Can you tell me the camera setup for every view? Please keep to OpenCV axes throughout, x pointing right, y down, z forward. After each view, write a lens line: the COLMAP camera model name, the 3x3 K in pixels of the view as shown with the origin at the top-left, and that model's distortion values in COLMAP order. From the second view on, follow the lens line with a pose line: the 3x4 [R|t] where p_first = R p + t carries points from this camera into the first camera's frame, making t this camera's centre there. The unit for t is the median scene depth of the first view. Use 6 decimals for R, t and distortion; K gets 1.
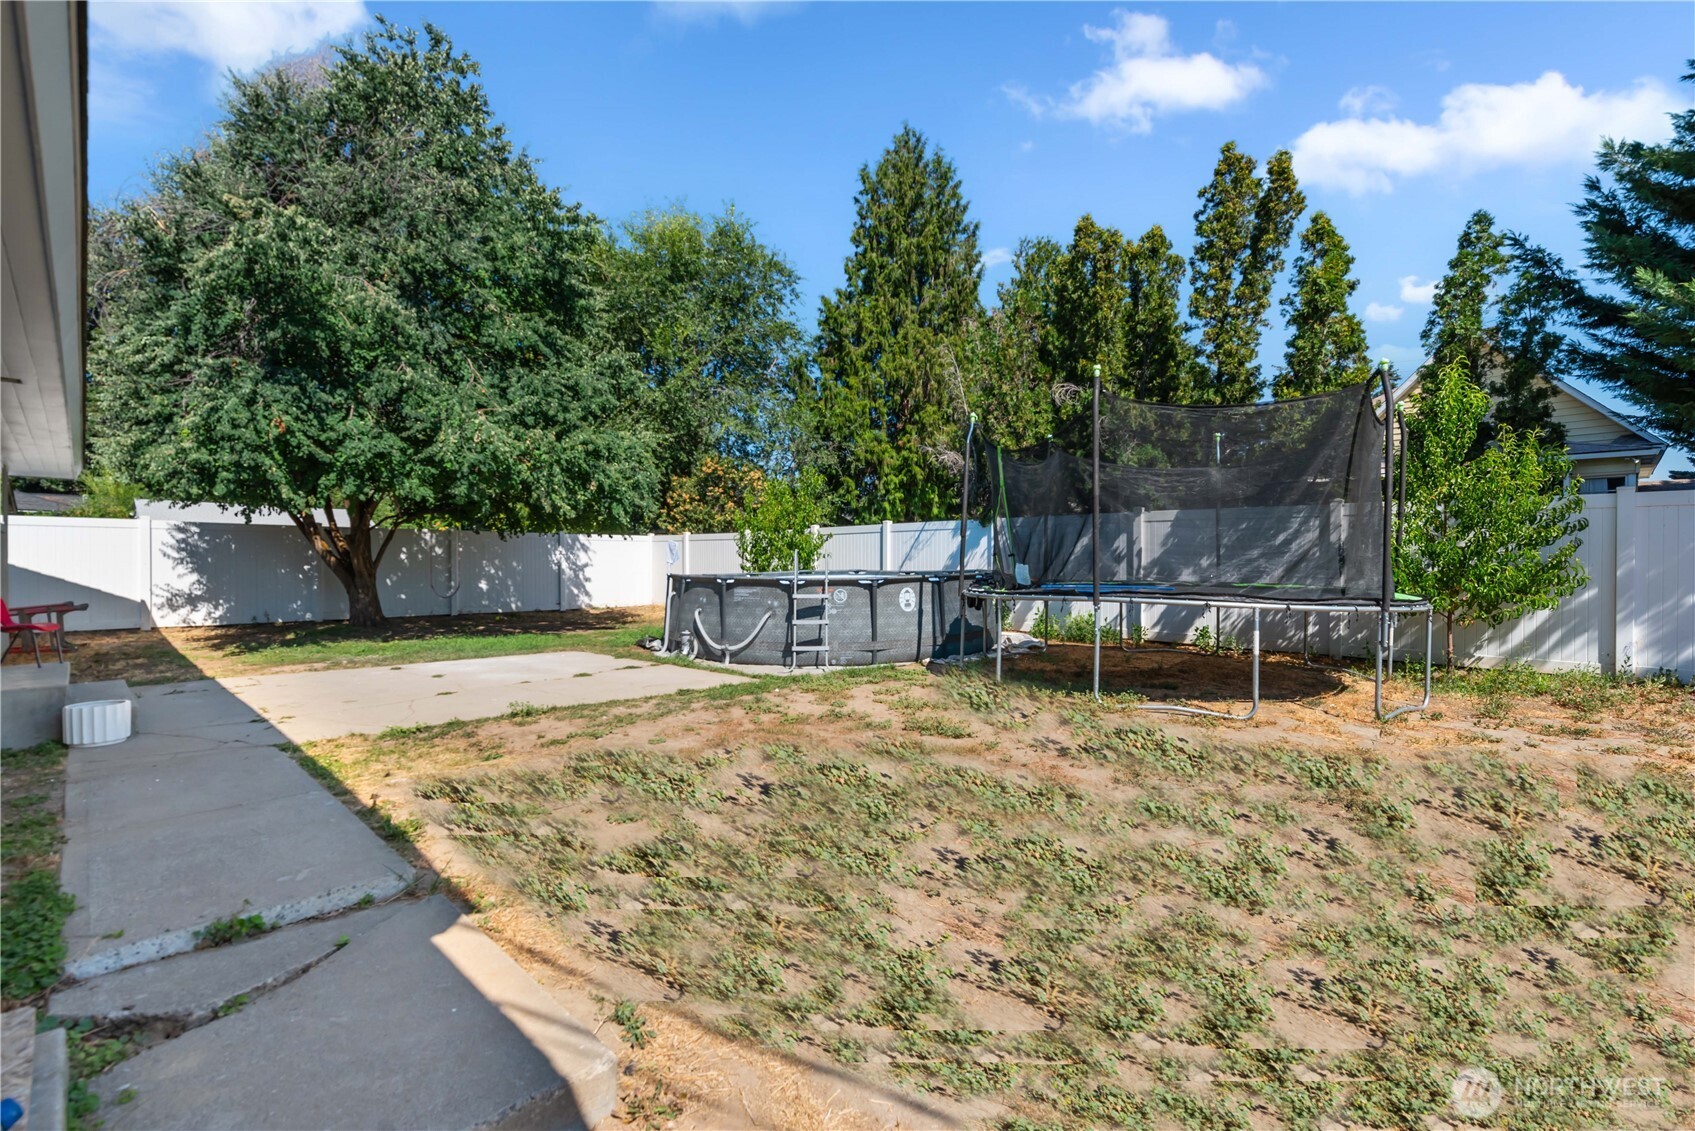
lens RADIAL K [[738.8, 0, 862.2], [0, 738.8, 572.6], [0, 0, 1]] dist [0.002419, -0.000536]
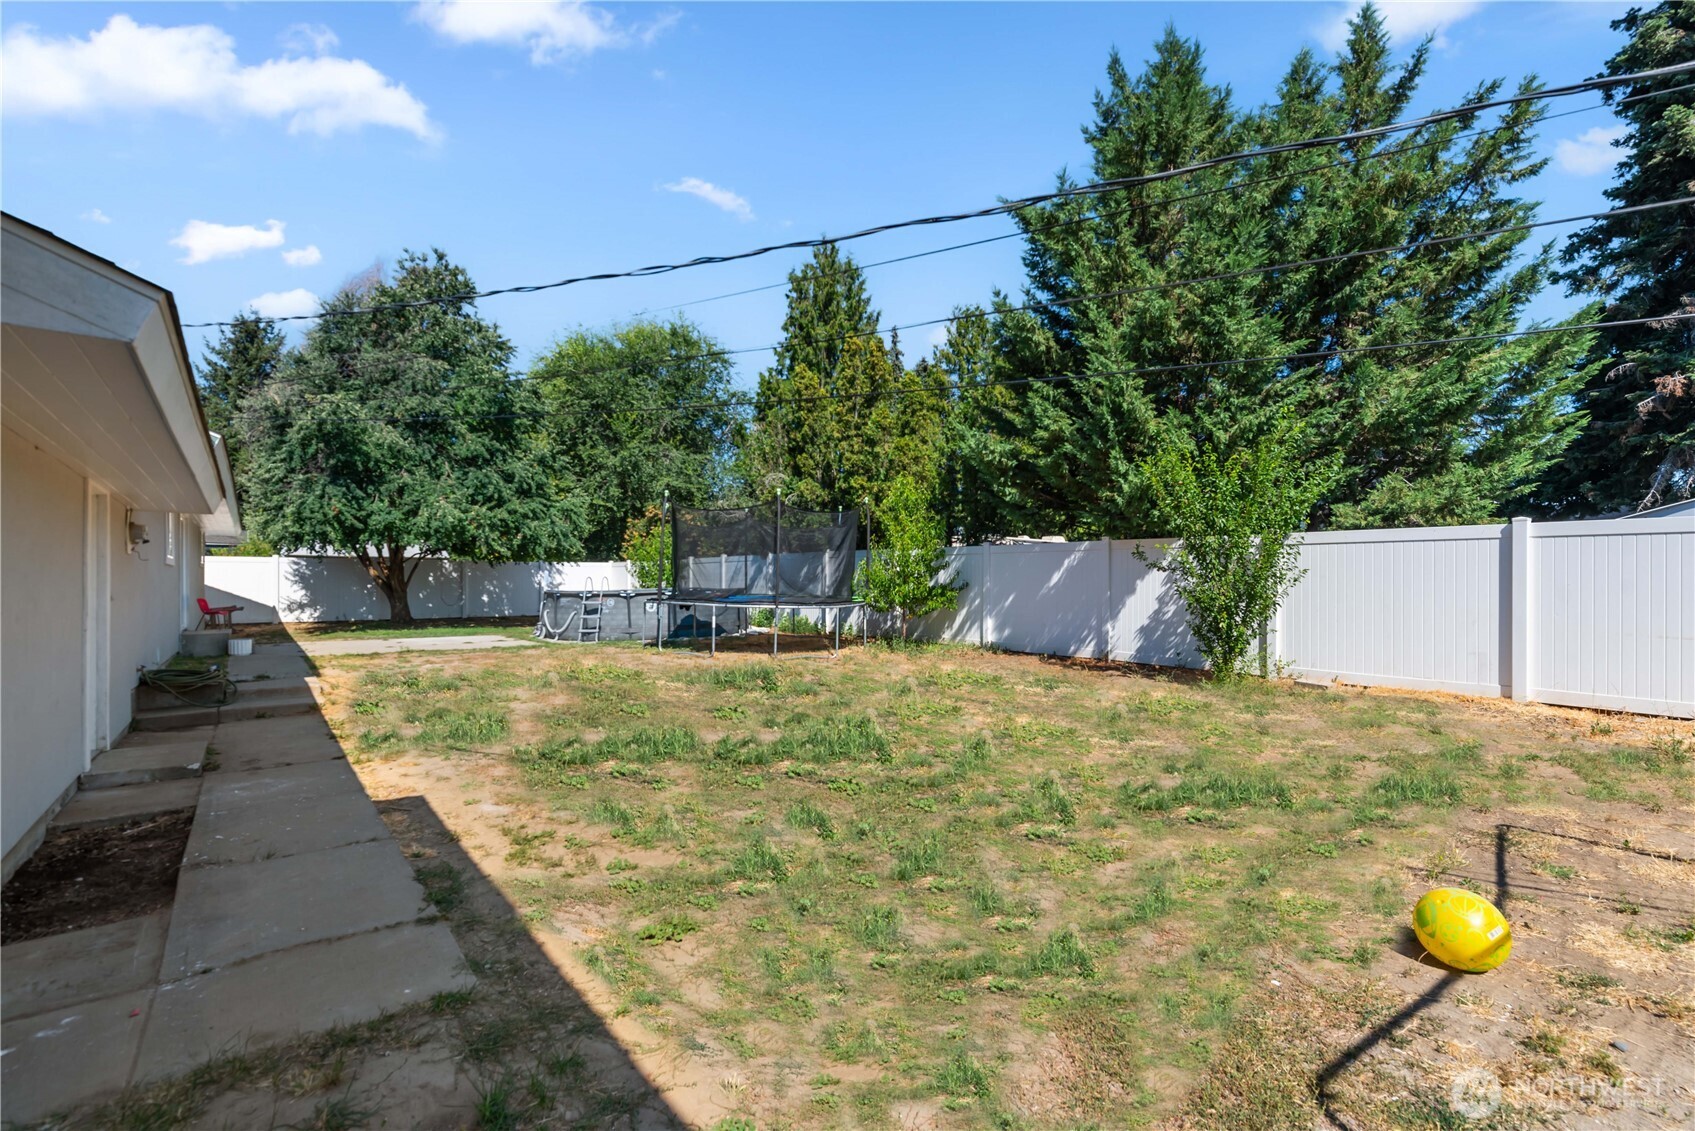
lens RADIAL K [[733.6, 0, 847.7], [0, 733.6, 583.4], [0, 0, 1]] dist [0.003090, 0.000292]
pose [[0.991581, -0.000819, -0.129483, 0.470273], [-0.000168, 0.999971, -0.007613, -0.000870], [0.129486, 0.007571, 0.991552, -0.426667]]
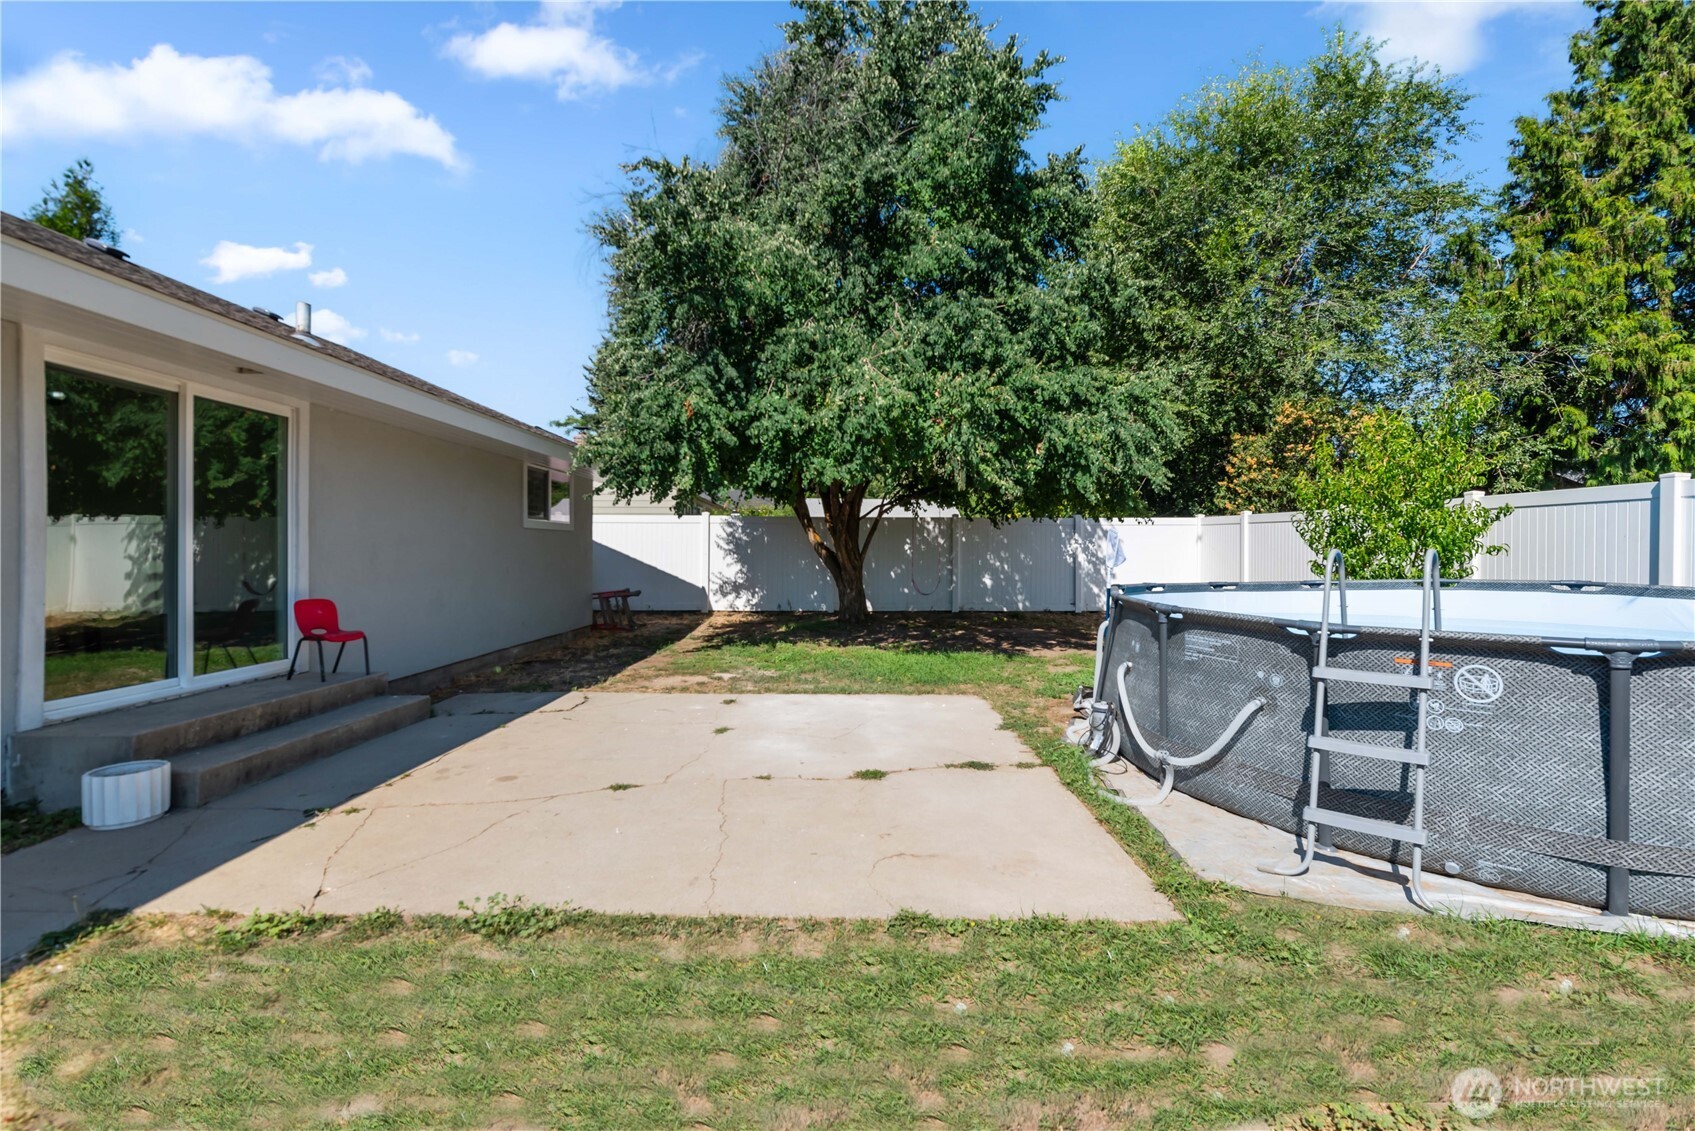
lens RADIAL K [[741.5, 0, 857.1], [0, 741.5, 553.5], [0, 0, 1]] dist [-0.000743, 0.000261]
pose [[0.699408, 0.008919, -0.714667, 0.008836], [-0.011019, 0.999938, 0.001695, -0.016300], [0.714638, 0.006689, 0.699463, 0.330363]]
